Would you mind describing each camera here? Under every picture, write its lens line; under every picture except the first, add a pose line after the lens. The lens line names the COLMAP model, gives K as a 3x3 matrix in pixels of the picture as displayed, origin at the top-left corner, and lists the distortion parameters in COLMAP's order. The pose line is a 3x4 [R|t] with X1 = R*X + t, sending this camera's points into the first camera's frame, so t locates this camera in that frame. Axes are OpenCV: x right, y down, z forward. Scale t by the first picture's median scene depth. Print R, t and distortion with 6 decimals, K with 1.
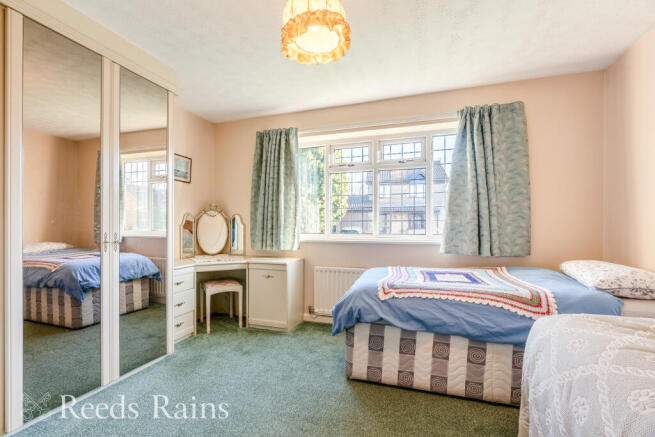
lens RADIAL K [[305.5, 0, 326.0], [0, 305.5, 228.1], [0, 0, 1]] dist [0.002852, 0.001480]
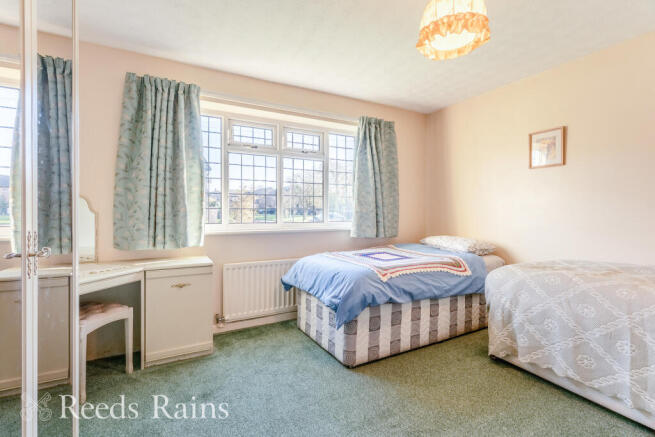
lens RADIAL K [[305.5, 0, 327.5], [0, 305.5, 217.0], [0, 0, 1]] dist [0.002852, 0.001480]
pose [[0.671371, -0.009894, 0.741055, -0.553442], [0.008094, 0.999949, 0.006018, -0.004111], [-0.741077, 0.001957, 0.671417, 0.301259]]
